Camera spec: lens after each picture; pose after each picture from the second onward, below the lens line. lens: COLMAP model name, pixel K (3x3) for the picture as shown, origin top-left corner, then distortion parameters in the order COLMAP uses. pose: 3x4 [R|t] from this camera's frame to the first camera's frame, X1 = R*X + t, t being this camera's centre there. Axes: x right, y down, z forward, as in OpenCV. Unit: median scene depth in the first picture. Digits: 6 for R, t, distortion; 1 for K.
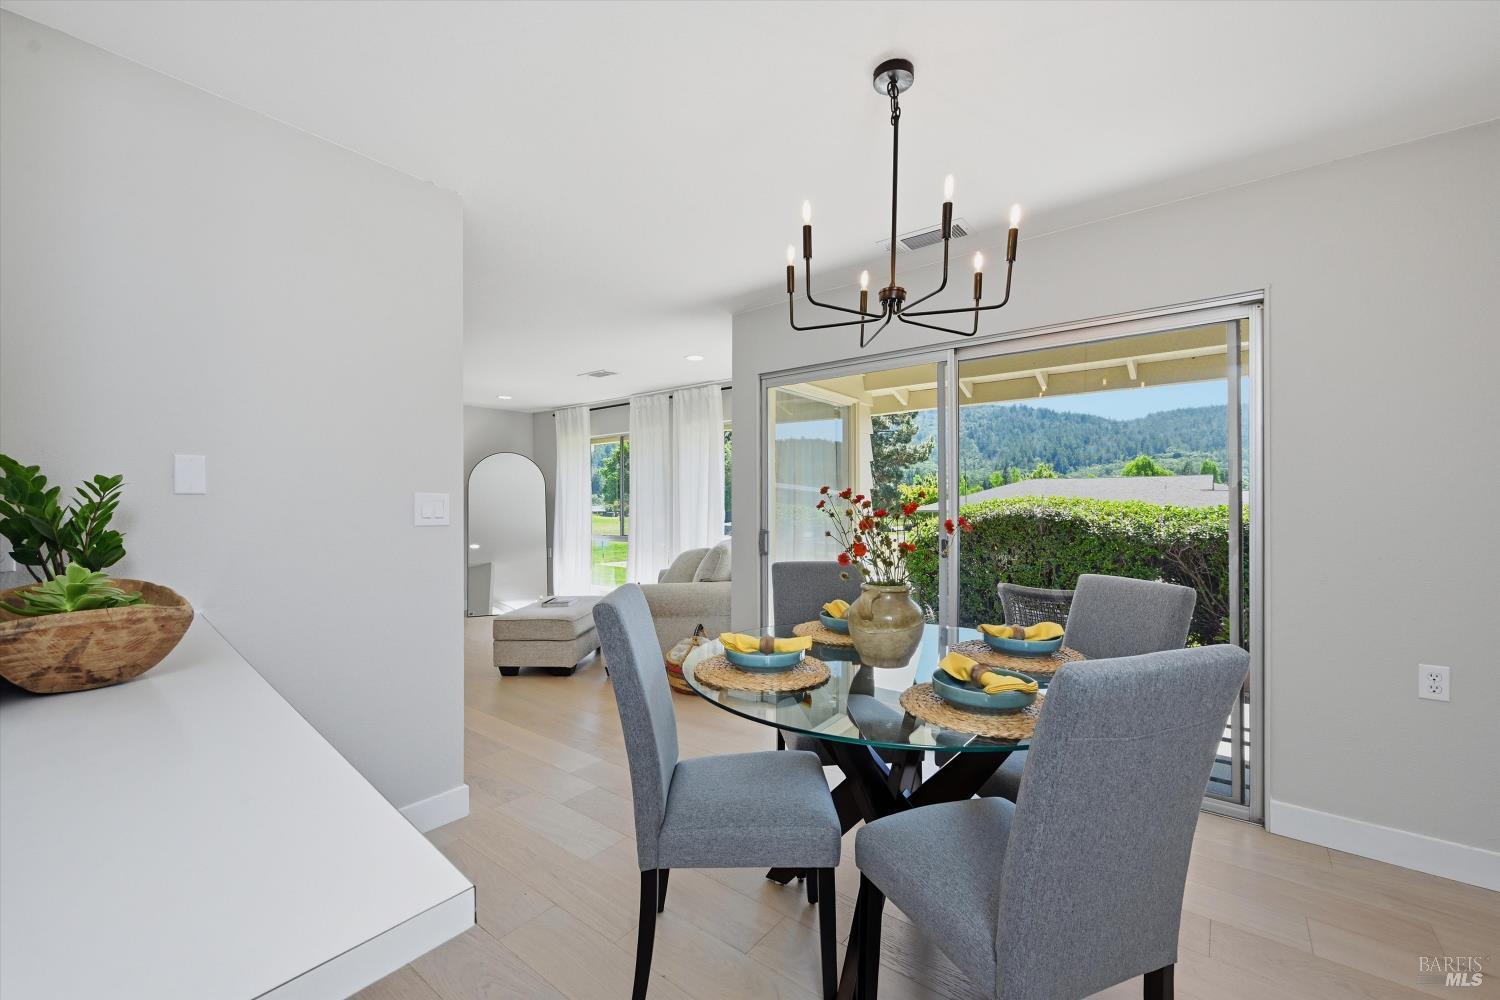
lens RADIAL K [[601.6, 0, 750.3], [0, 601.6, 509.9], [0, 0, 1]] dist [-0.000078, 0.000181]
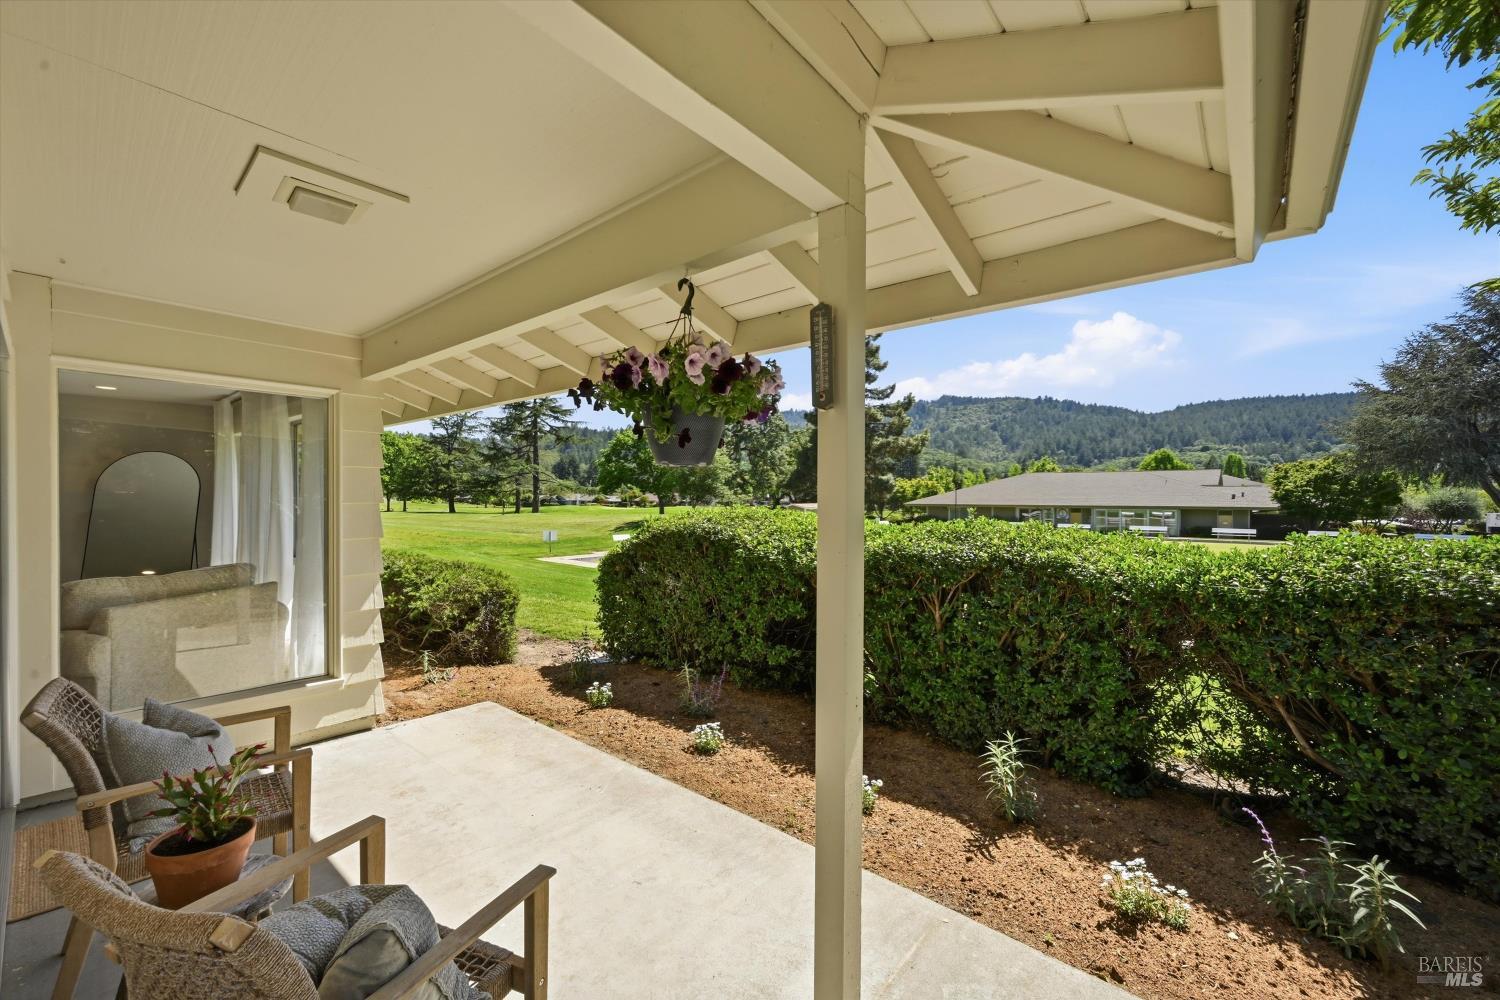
lens RADIAL K [[593.1, 0, 753.8], [0, 593.1, 500.9], [0, 0, 1]] dist [0.001159, 0.000730]
pose [[0.999408, 0.007327, -0.033613, 0.495636], [-0.007297, 0.999973, 0.000990, -0.029534], [0.033619, -0.000744, 0.999434, 0.163730]]
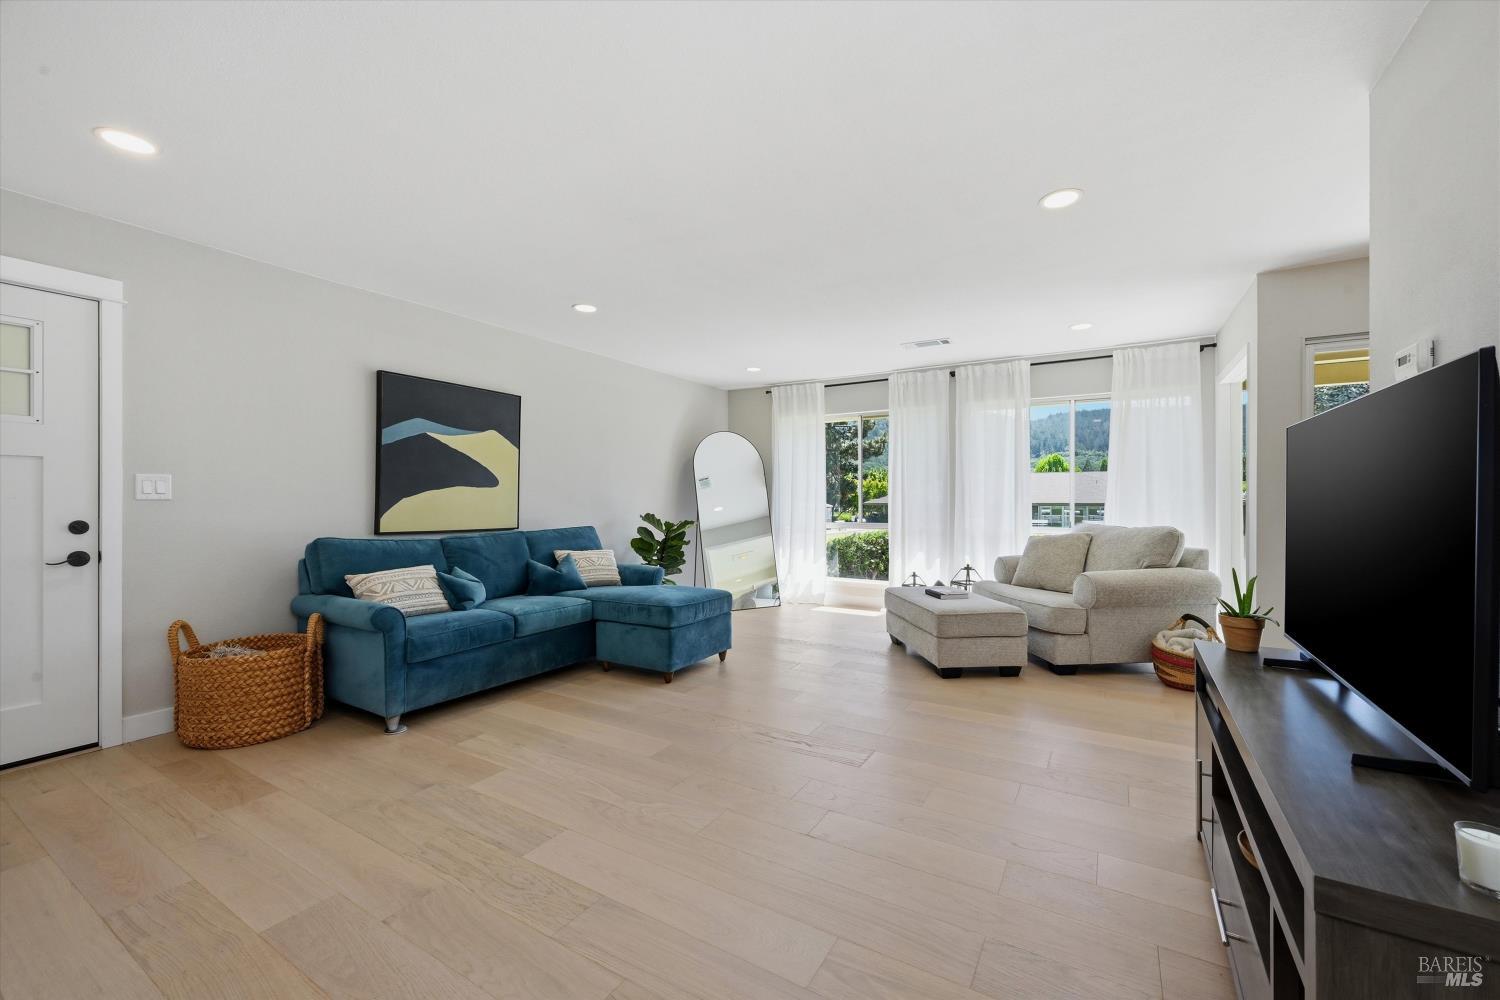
lens RADIAL K [[593.1, 0, 753.8], [0, 593.1, 500.9], [0, 0, 1]] dist [0.001159, 0.000730]
pose [[0.992544, 0.001422, 0.121875, -0.445882], [-0.000948, 0.999992, -0.003947, 0.012333], [-0.121880, 0.003802, 0.992538, 0.099251]]
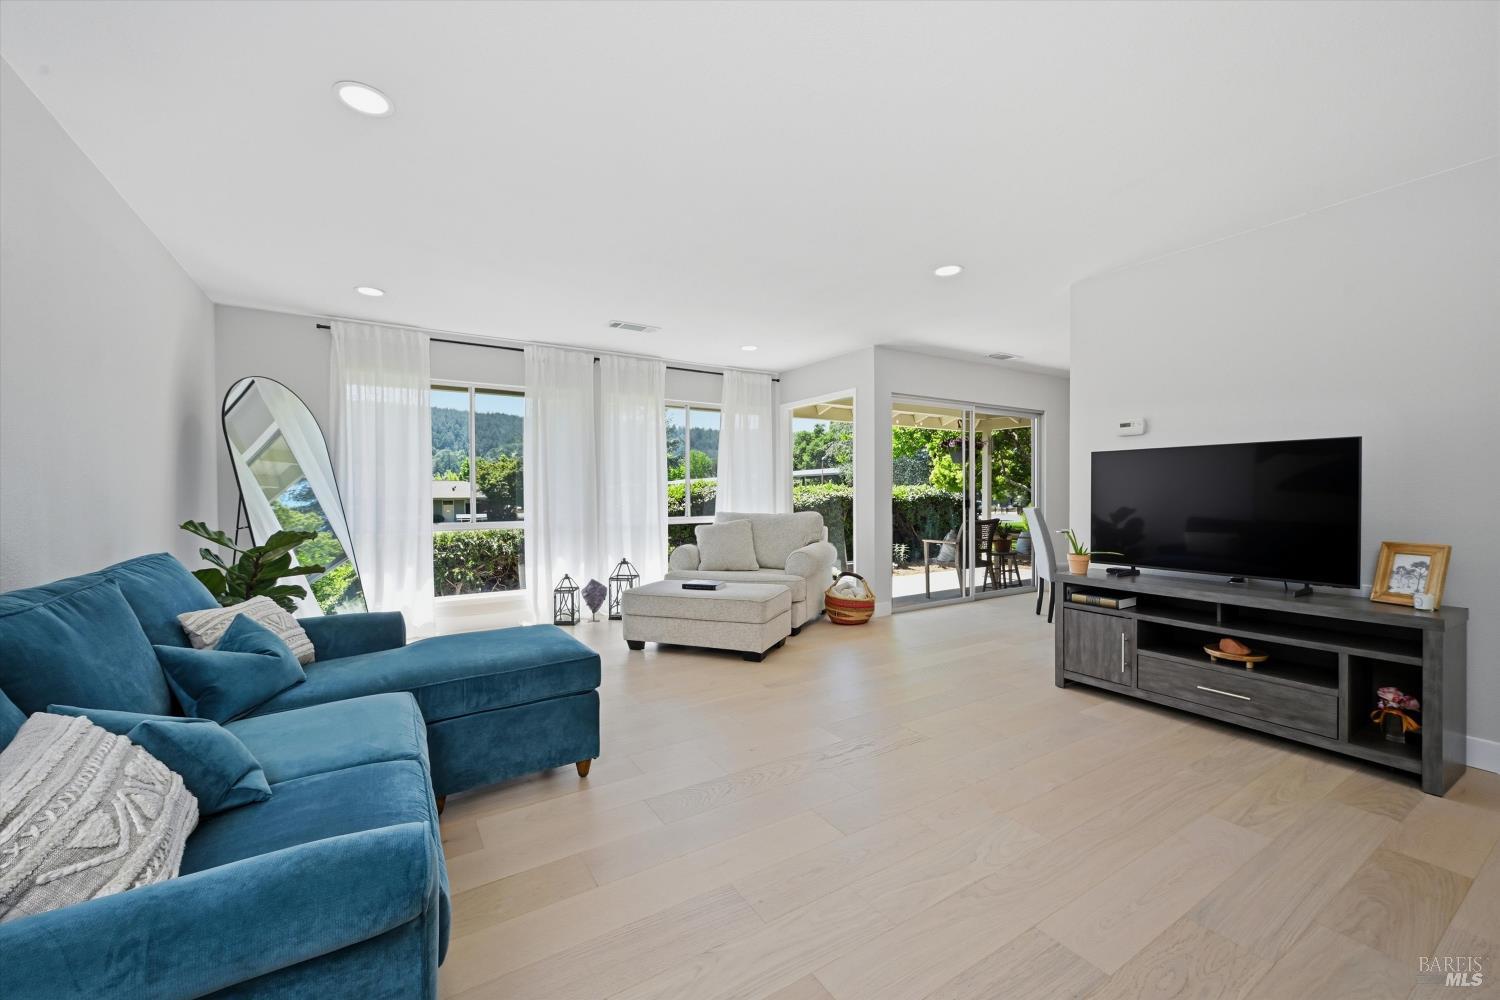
lens RADIAL K [[600.9, 0, 756.2], [0, 600.9, 496.8], [0, 0, 1]] dist [0.001201, 0.000576]
pose [[0.327881, -0.010477, 0.944661, -0.723367], [0.008659, 0.999930, 0.008084, 0.007797], [-0.944680, 0.005529, 0.327948, 0.396135]]
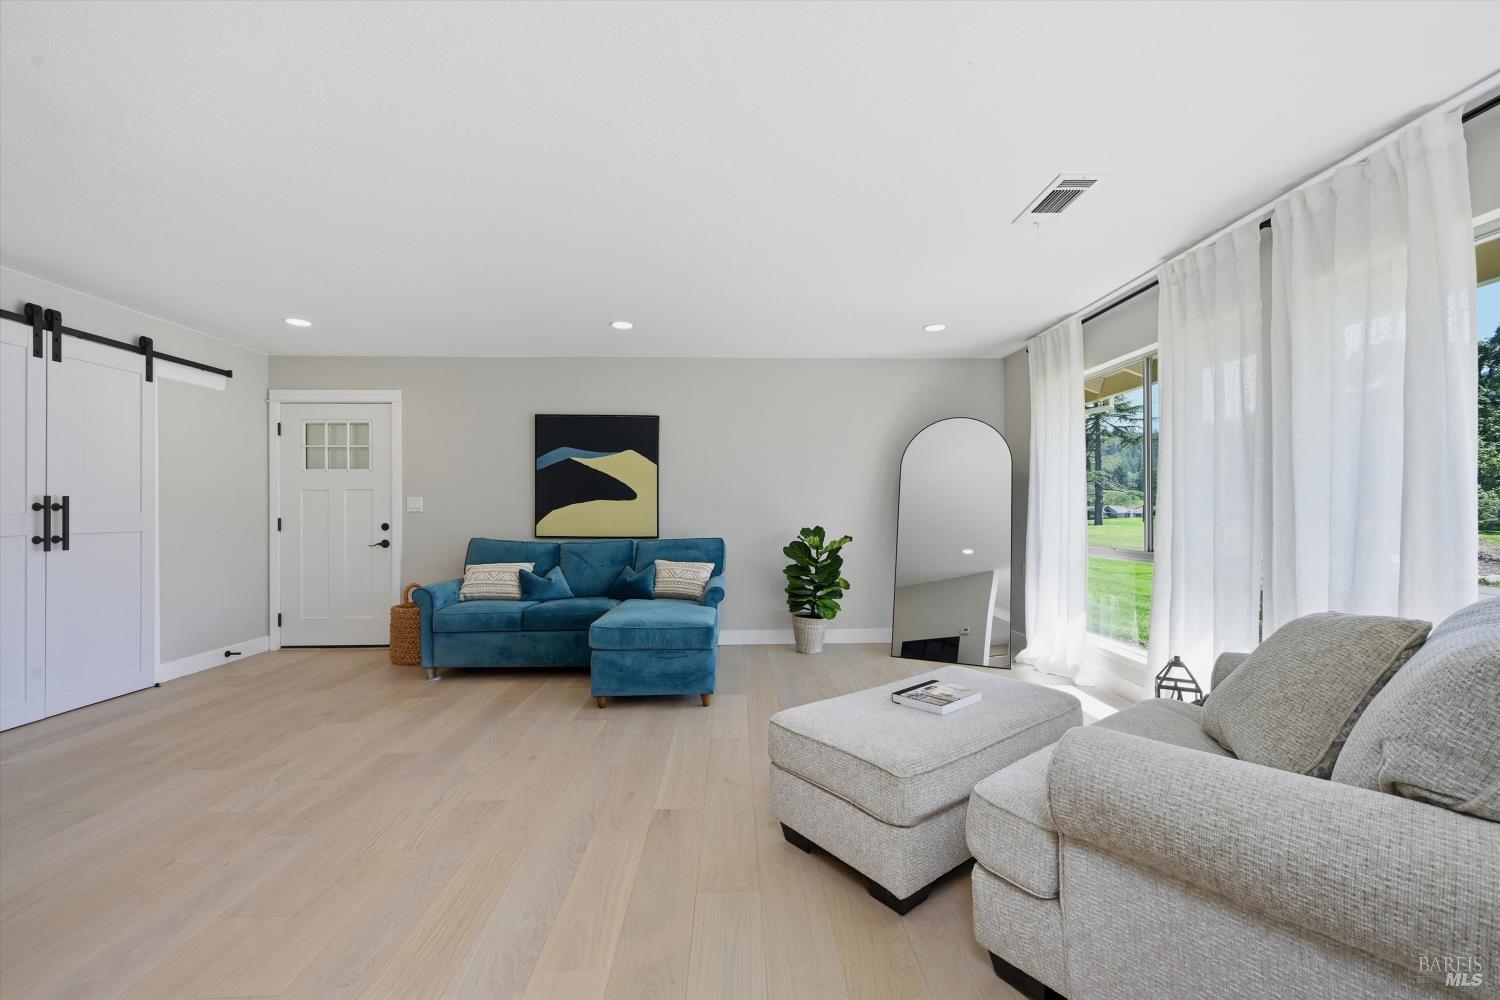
lens RADIAL K [[597.0, 0, 759.7], [0, 597.0, 506.8], [0, 0, 1]] dist [-0.001971, -0.000067]
pose [[0.648502, -0.005130, -0.761195, -0.037637], [-0.001672, 0.999965, -0.008164, 0.009627], [0.761211, 0.006567, 0.648471, 0.381221]]
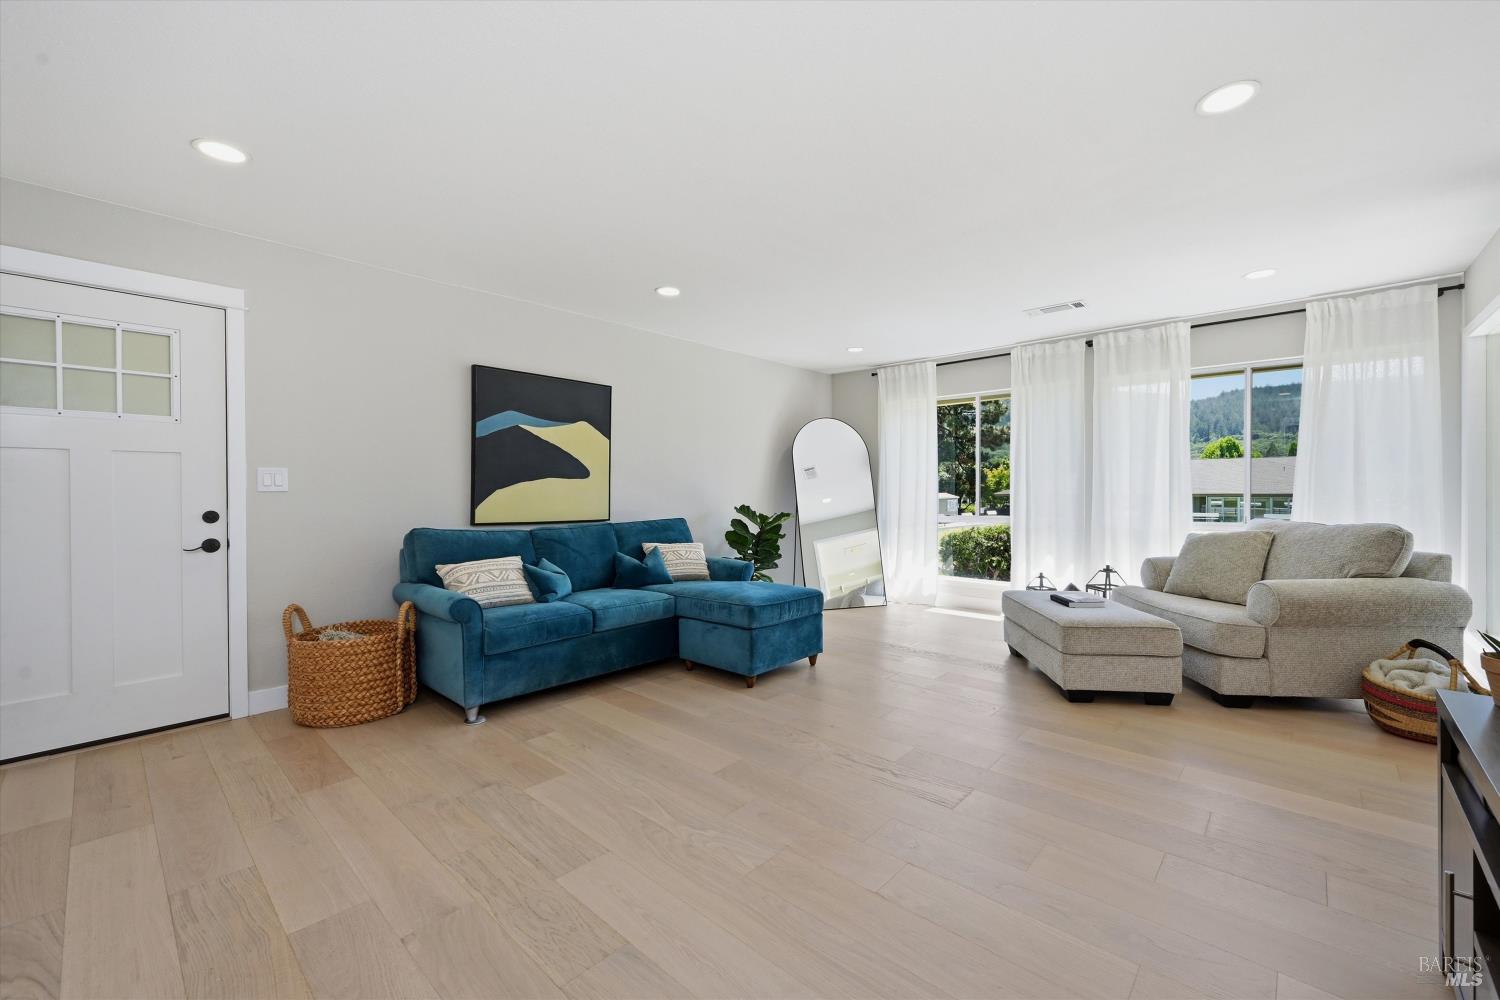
lens RADIAL K [[600.9, 0, 756.2], [0, 600.9, 496.8], [0, 0, 1]] dist [0.001201, 0.000576]
pose [[0.997271, 0.000263, -0.073827, -0.418199], [0.000037, 0.999992, 0.004076, 0.012317], [0.073828, -0.004067, 0.997263, 0.133692]]
